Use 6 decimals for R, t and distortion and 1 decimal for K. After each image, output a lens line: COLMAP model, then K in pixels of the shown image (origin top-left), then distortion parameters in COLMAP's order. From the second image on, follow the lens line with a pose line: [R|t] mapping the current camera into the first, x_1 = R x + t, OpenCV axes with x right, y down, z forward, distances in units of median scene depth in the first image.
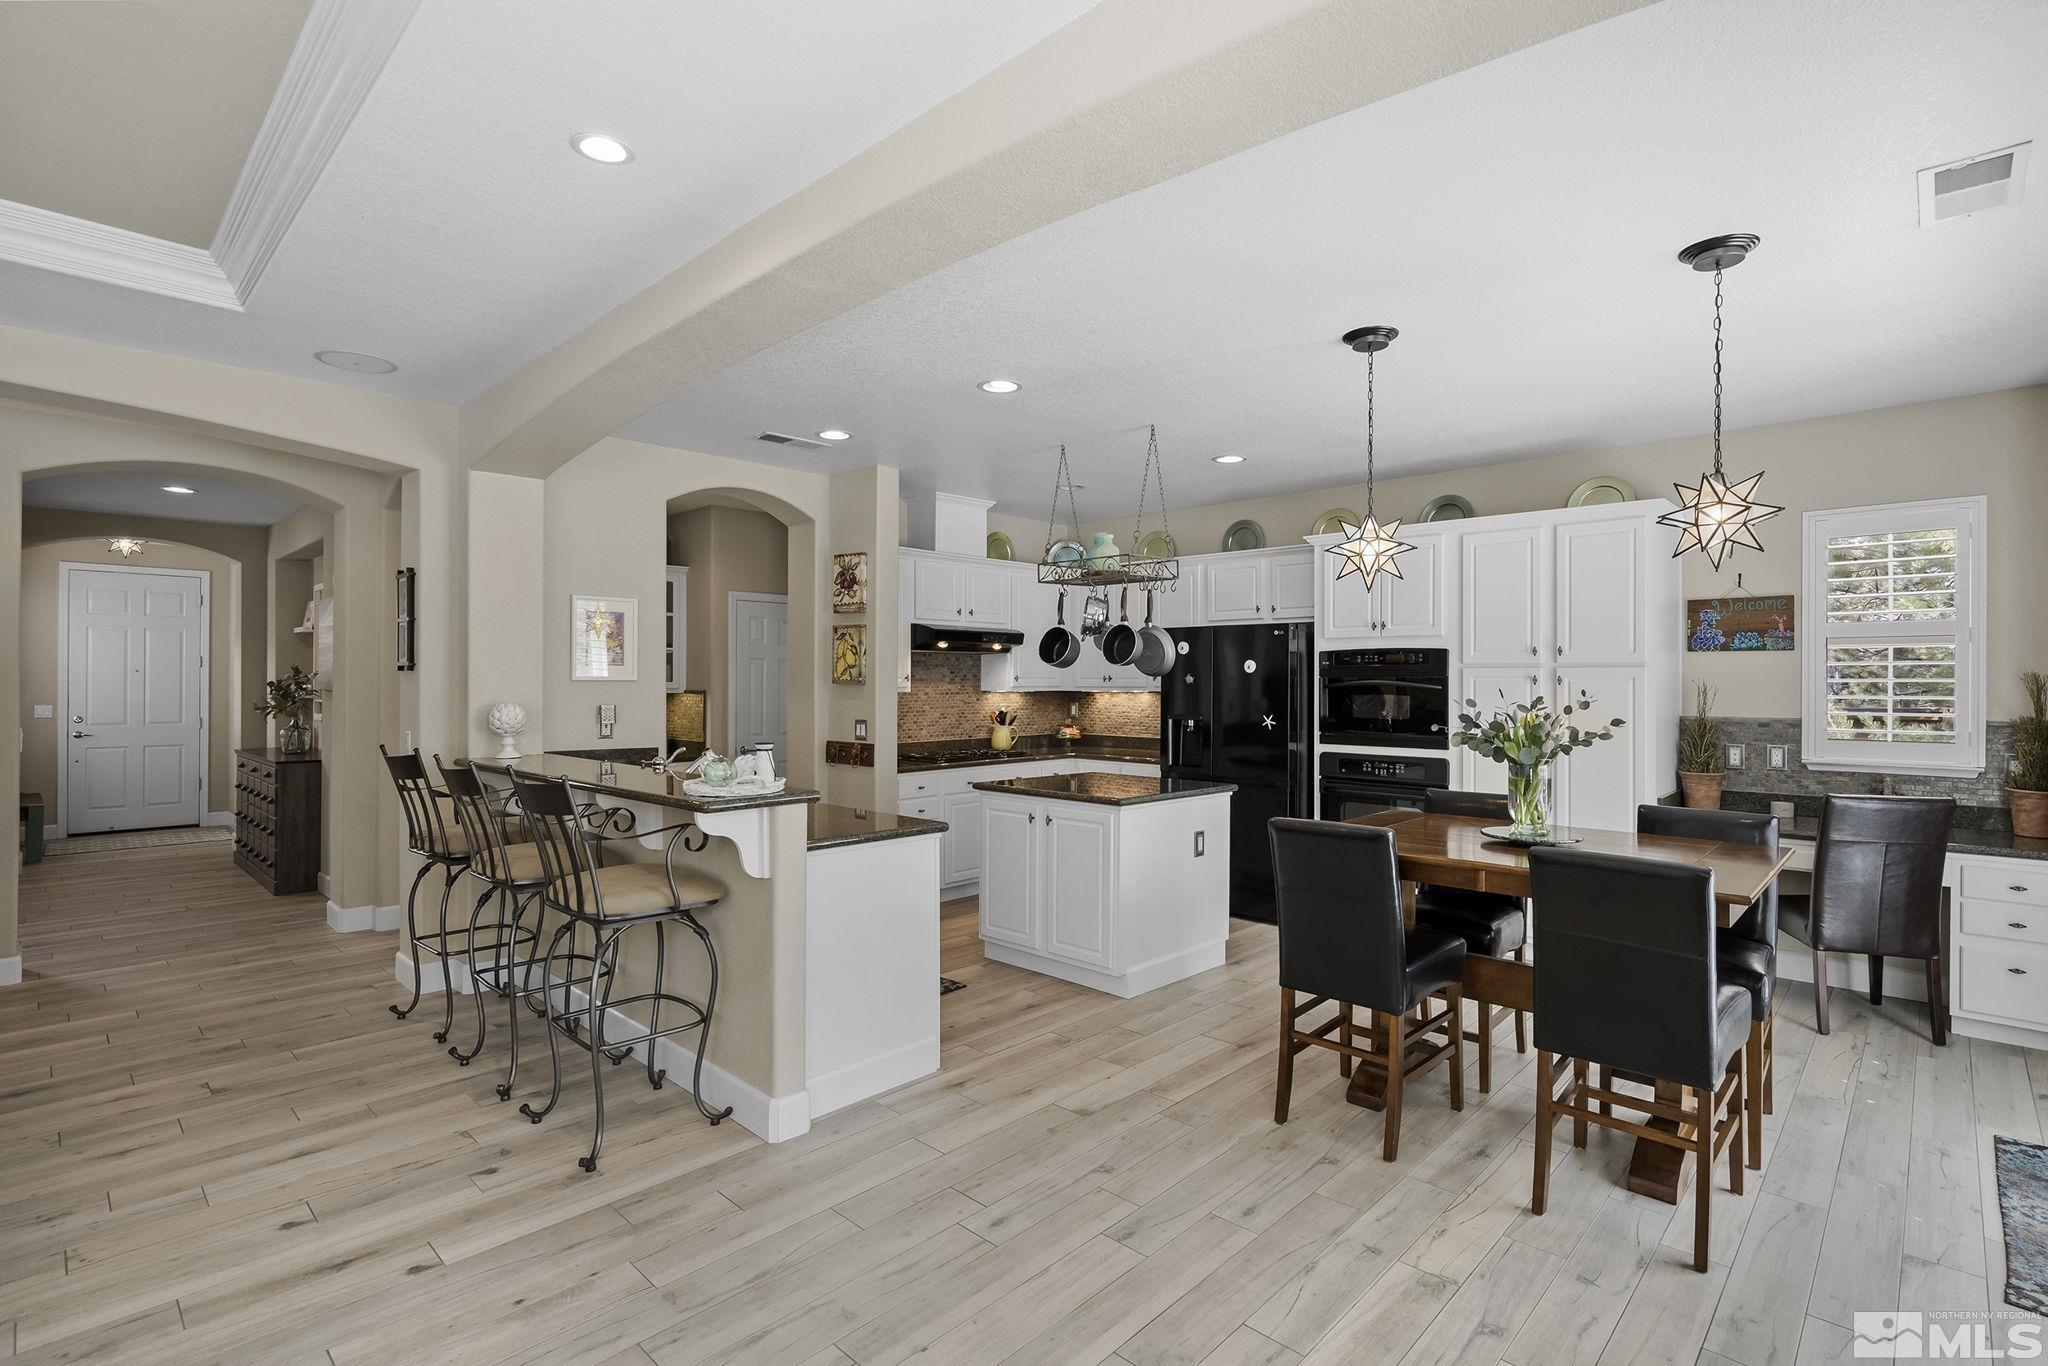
lens RADIAL K [[949.8, 0, 1022.7], [0, 949.8, 676.3], [0, 0, 1]] dist [-0.008995, 0.003736]
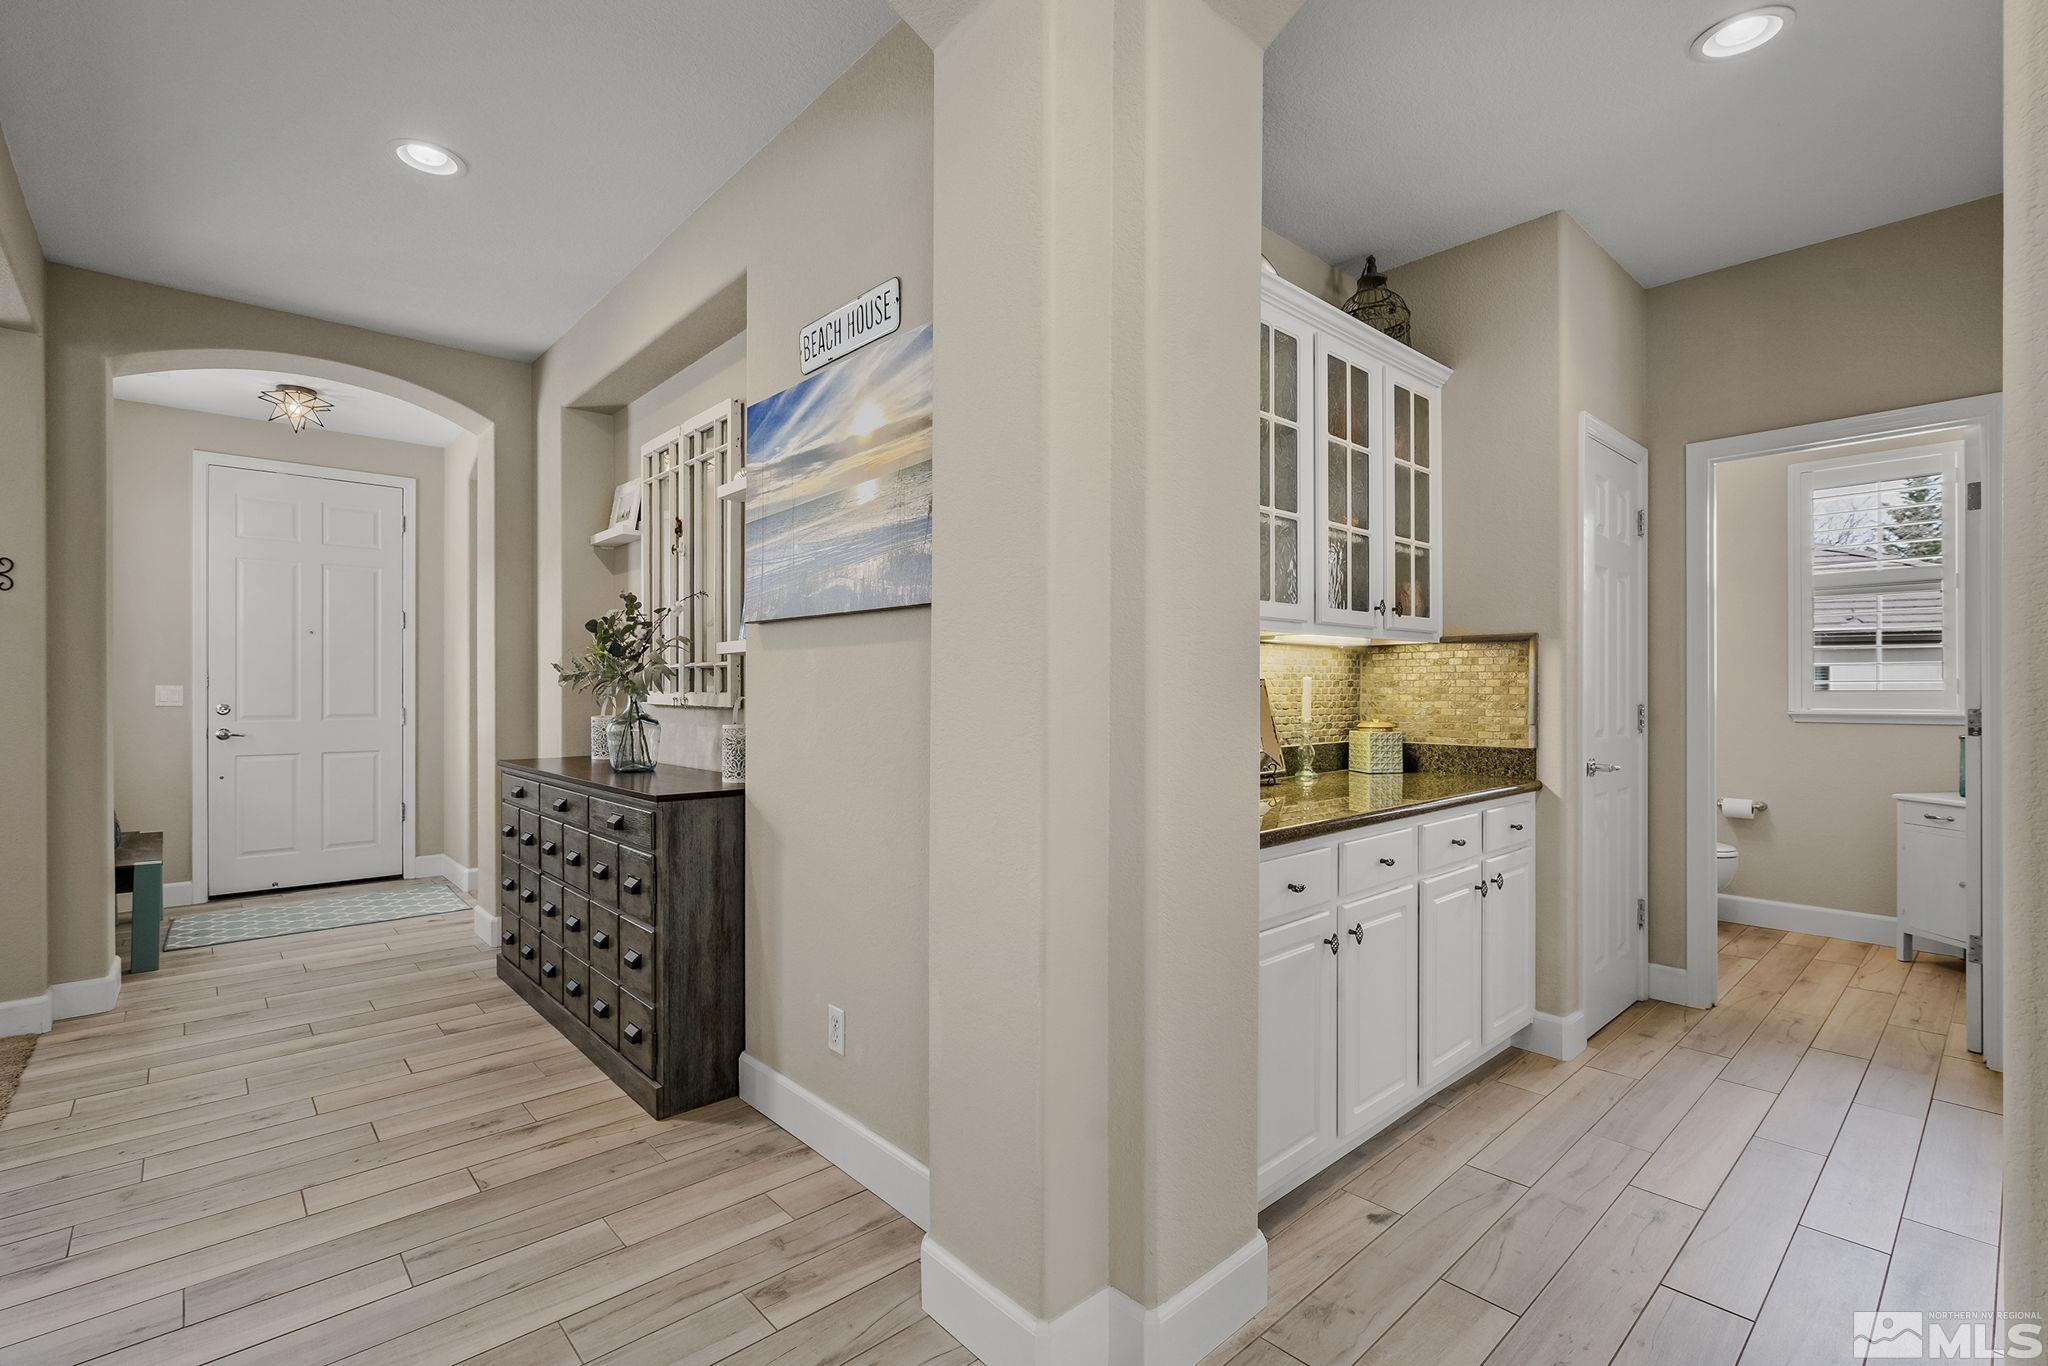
lens RADIAL K [[922.8, 0, 1039.0], [0, 922.8, 690.3], [0, 0, 1]] dist [0.001181, -0.000404]
pose [[0.997282, -0.001582, -0.073658, -0.662769], [0.001990, 0.999983, 0.005465, 0.048092], [0.073648, -0.005597, 0.997269, 0.683663]]
